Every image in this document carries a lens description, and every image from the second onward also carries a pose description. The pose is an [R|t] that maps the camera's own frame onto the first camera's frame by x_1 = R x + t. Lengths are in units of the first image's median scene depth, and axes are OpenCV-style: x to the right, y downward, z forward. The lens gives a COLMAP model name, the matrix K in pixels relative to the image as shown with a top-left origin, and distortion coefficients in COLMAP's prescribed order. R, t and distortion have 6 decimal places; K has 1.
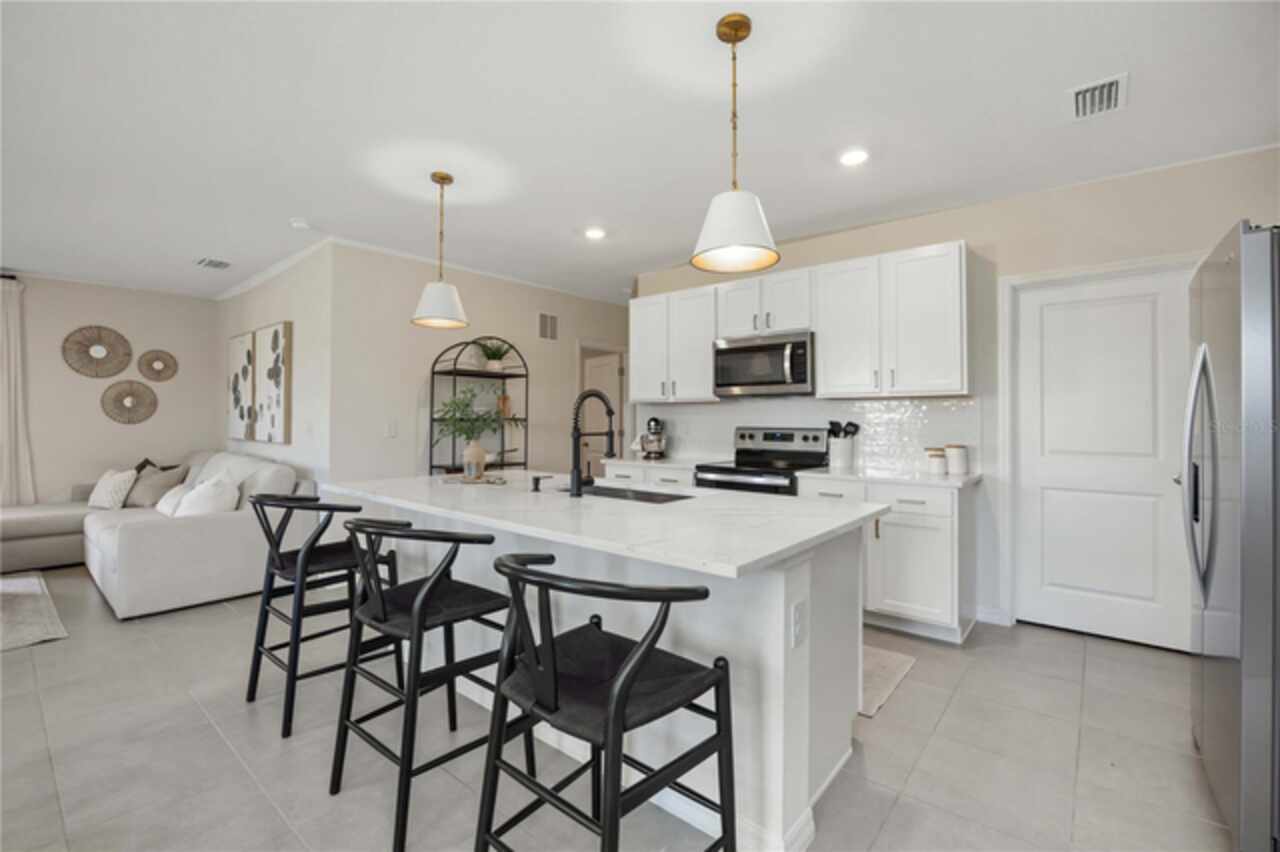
lens RADIAL K [[554.9, 0, 636.7], [0, 554.9, 419.0], [0, 0, 1]] dist [-0.013701, 0.000112]
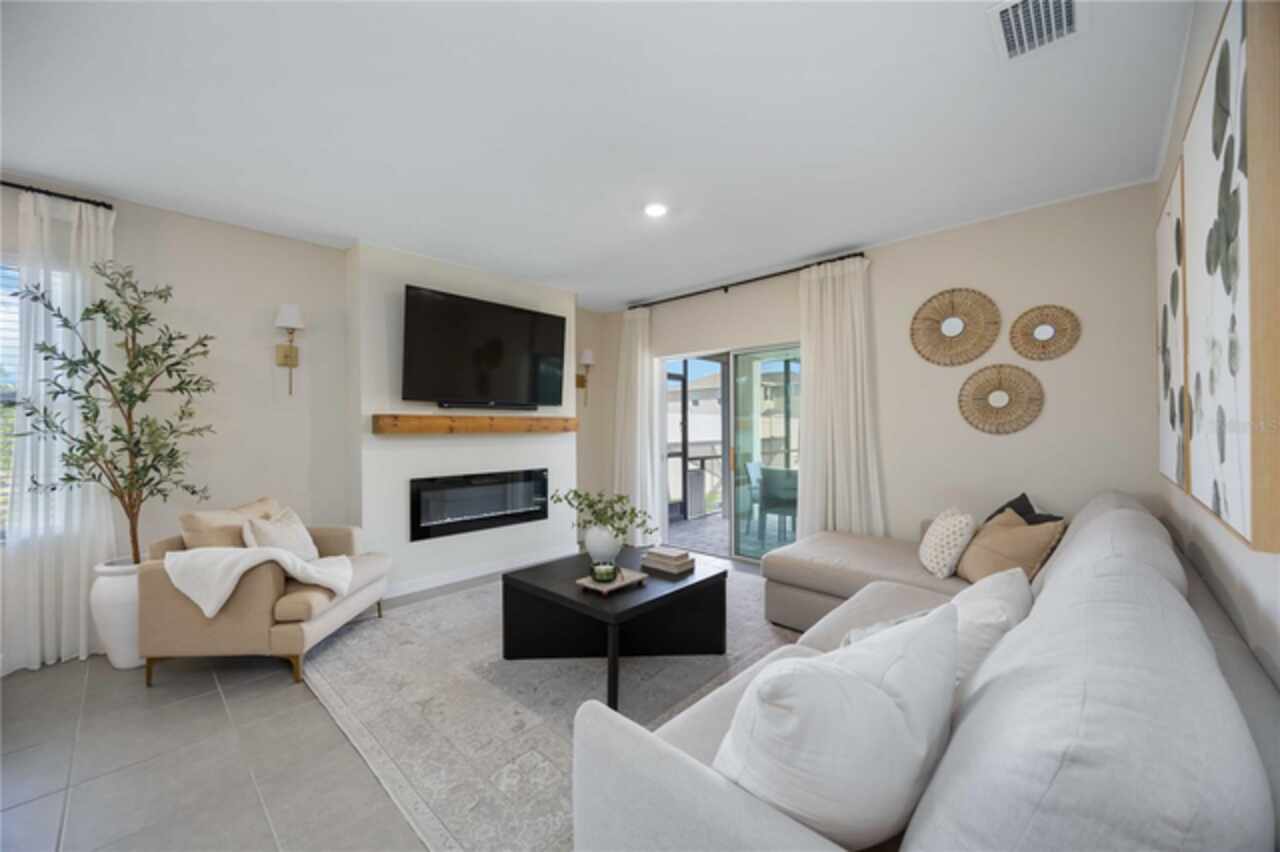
lens RADIAL K [[486.5, 0, 641.4], [0, 486.5, 420.6], [0, 0, 1]] dist [-0.002671, -0.000491]
pose [[-0.048385, -0.015328, -0.998711, -0.439259], [0.009417, 0.999831, -0.015801, -0.001879], [0.998784, -0.010169, -0.048232, 0.767357]]
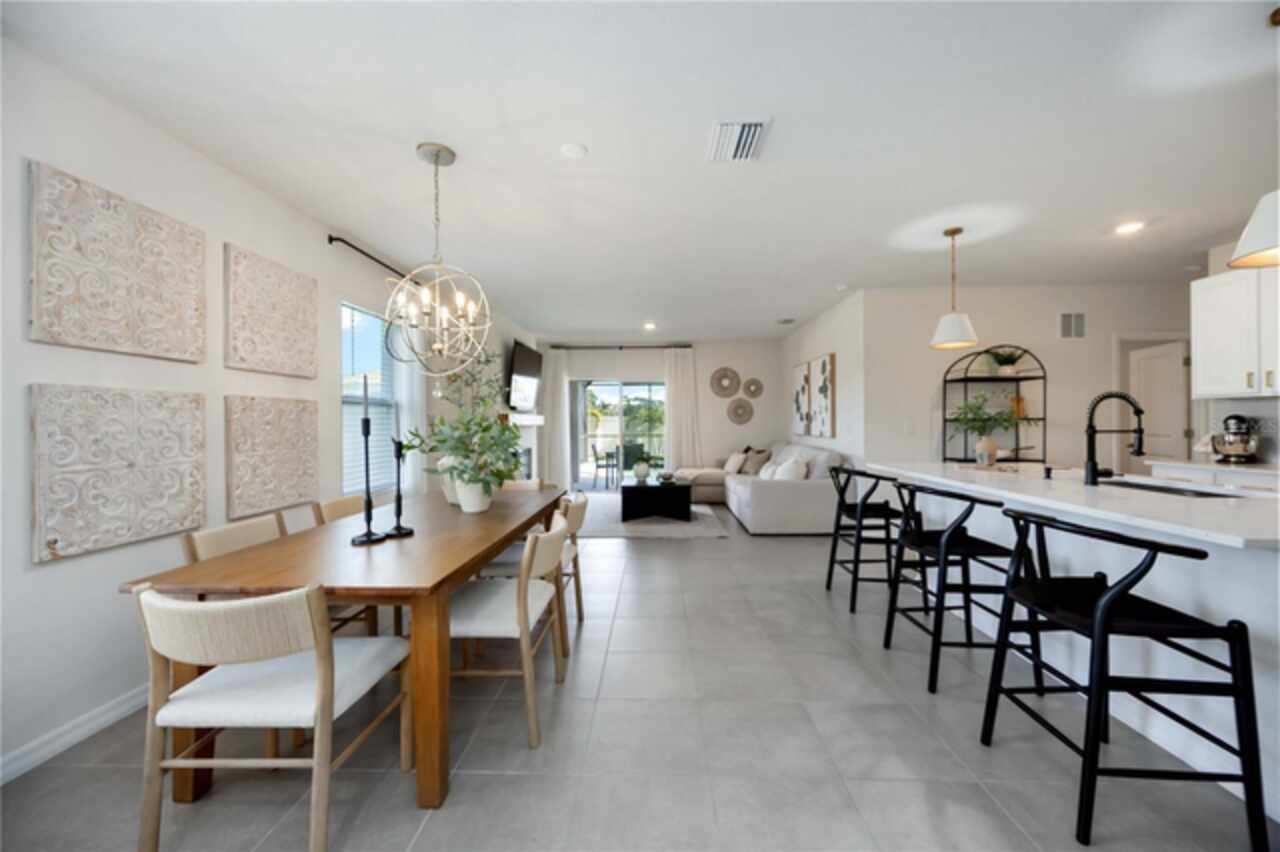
lens RADIAL K [[486.5, 0, 634.2], [0, 486.5, 420.8], [0, 0, 1]] dist [-0.002671, -0.000491]
pose [[0.612425, -0.009095, -0.790476, 0.056936], [0.010174, 0.999942, -0.003623, 0.000065], [0.790463, -0.005824, 0.612482, -0.194978]]
